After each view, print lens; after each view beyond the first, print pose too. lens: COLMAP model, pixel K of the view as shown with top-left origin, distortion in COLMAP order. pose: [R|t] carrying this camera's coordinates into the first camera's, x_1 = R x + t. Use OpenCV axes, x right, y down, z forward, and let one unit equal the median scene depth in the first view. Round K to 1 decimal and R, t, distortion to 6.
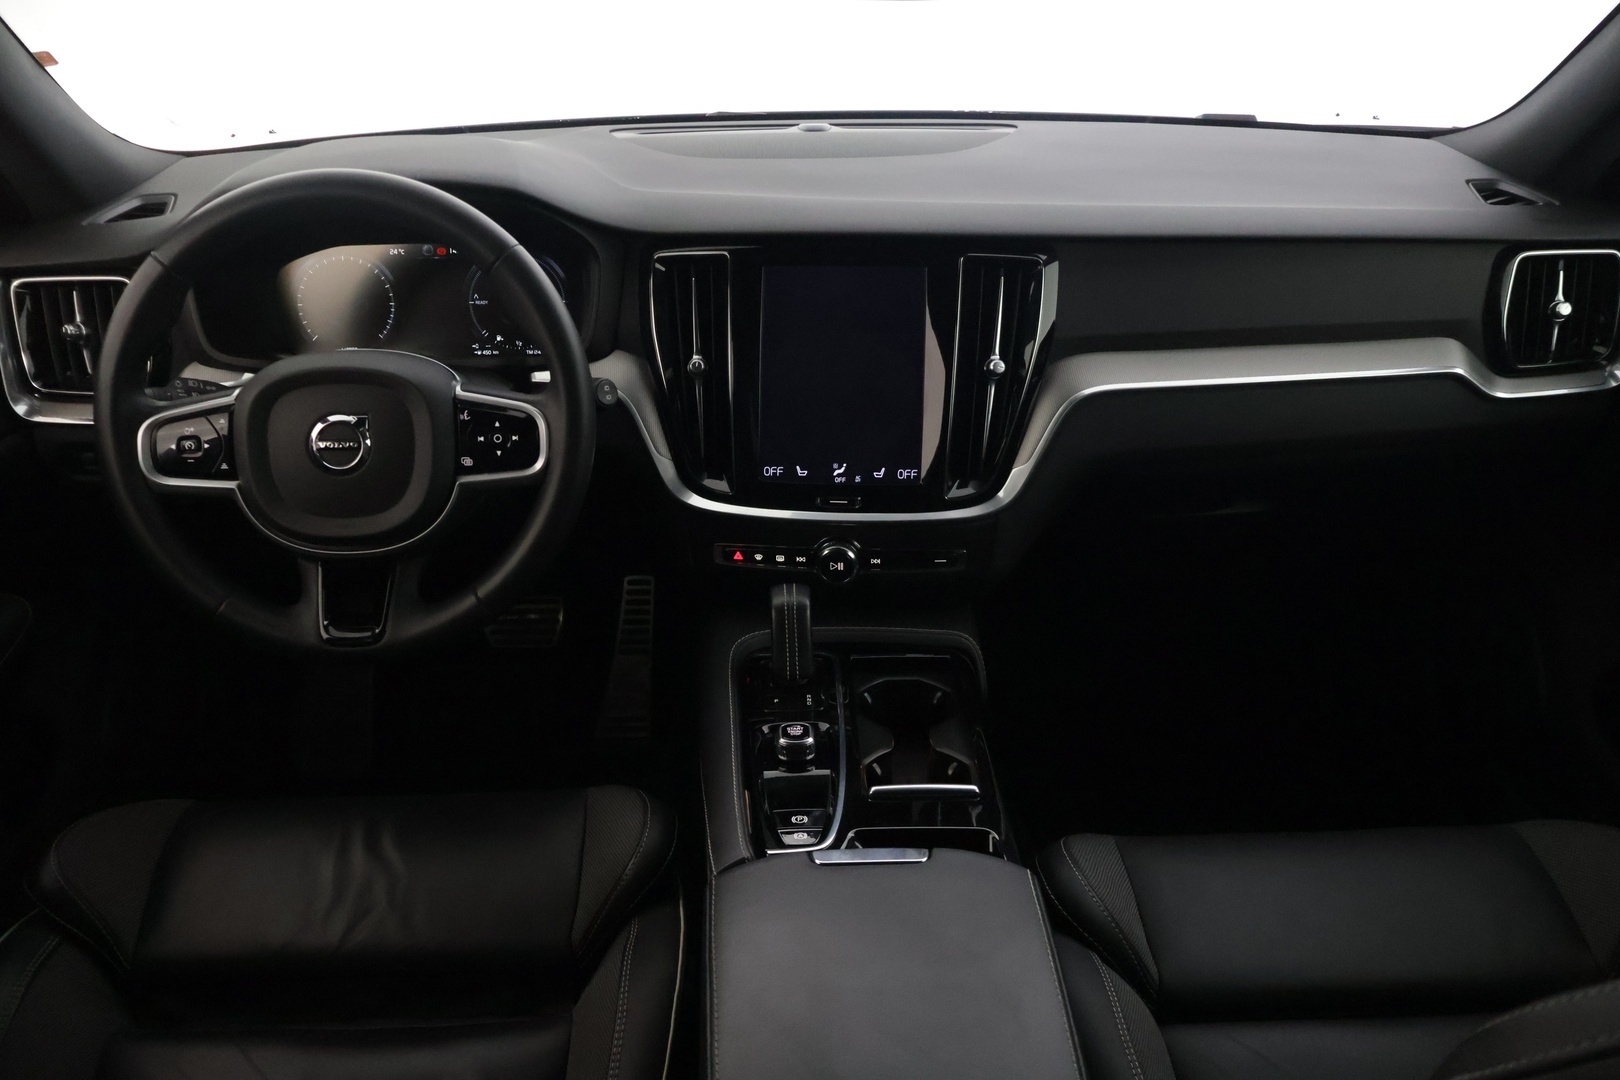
lens RADIAL K [[1413.9, 0, 796.9], [0, 1413.9, 534.3], [0, 0, 1]] dist [-0.022529, 0.012738]
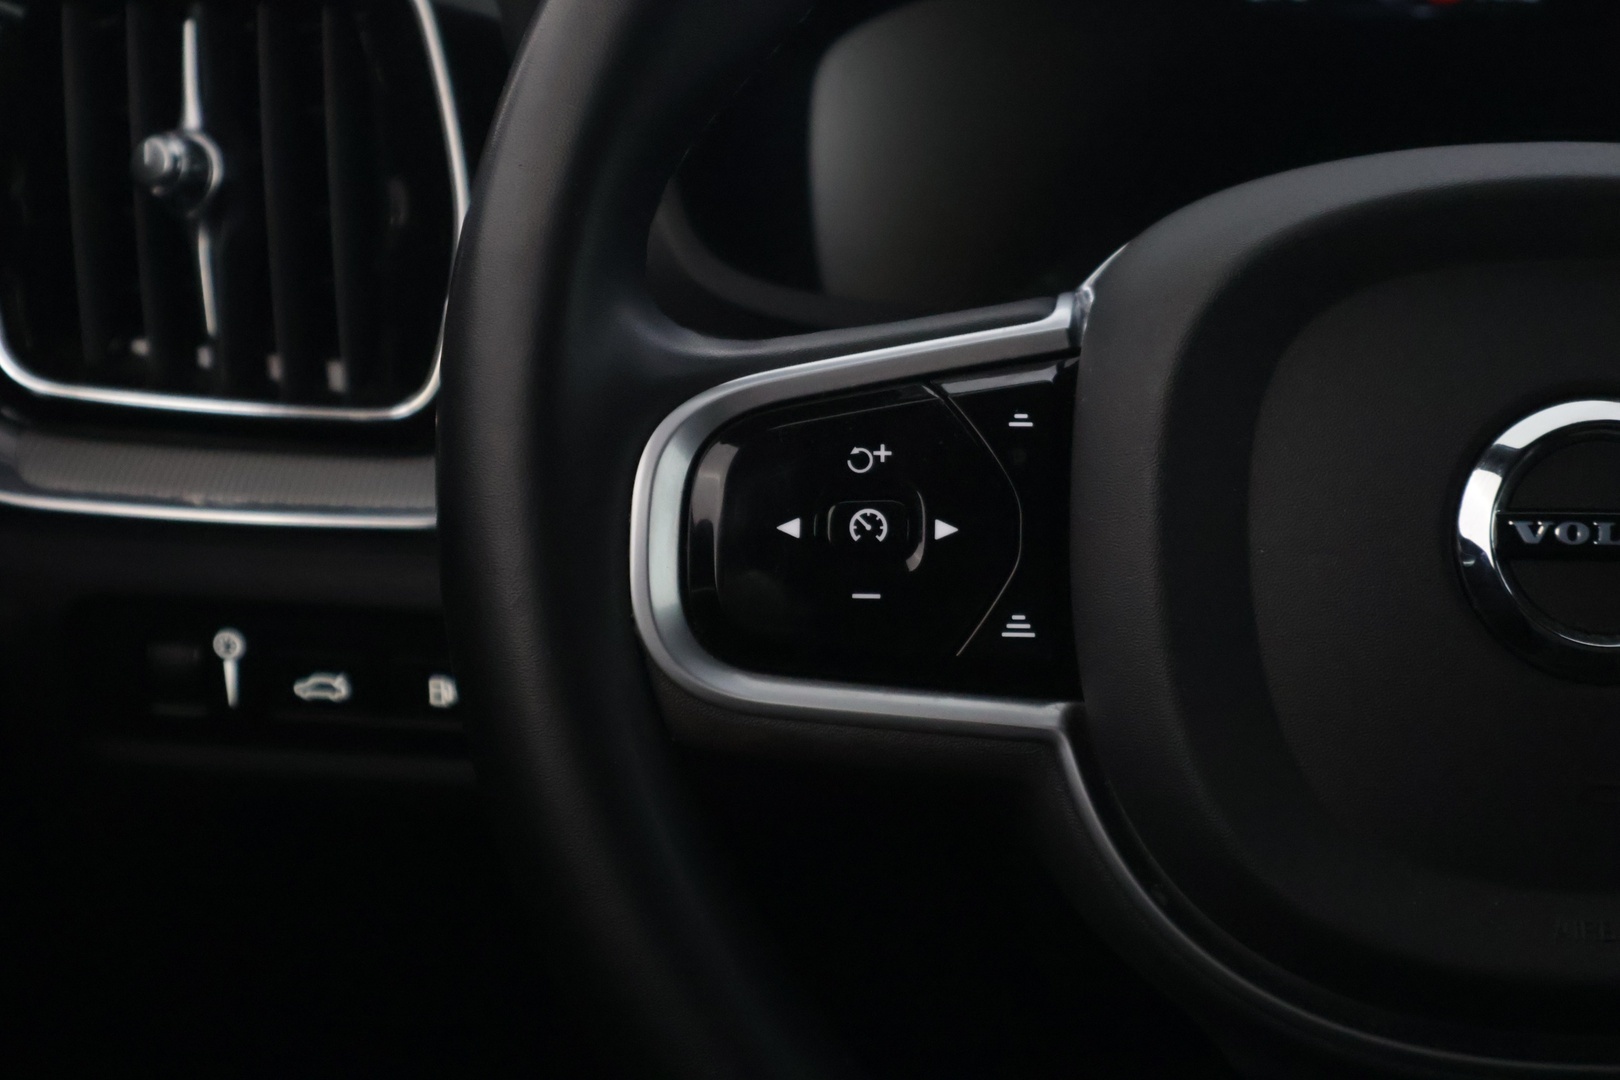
lens RADIAL K [[3396.3, 0, 765.5], [0, 3396.3, 467.5], [0, 0, 1]] dist [0.002420, 0.000000]
pose [[0.994307, 0.030965, -0.101956, -0.344846], [-0.052941, 0.973949, -0.220503, 0.039415], [0.092472, 0.224645, 0.970043, 0.426803]]
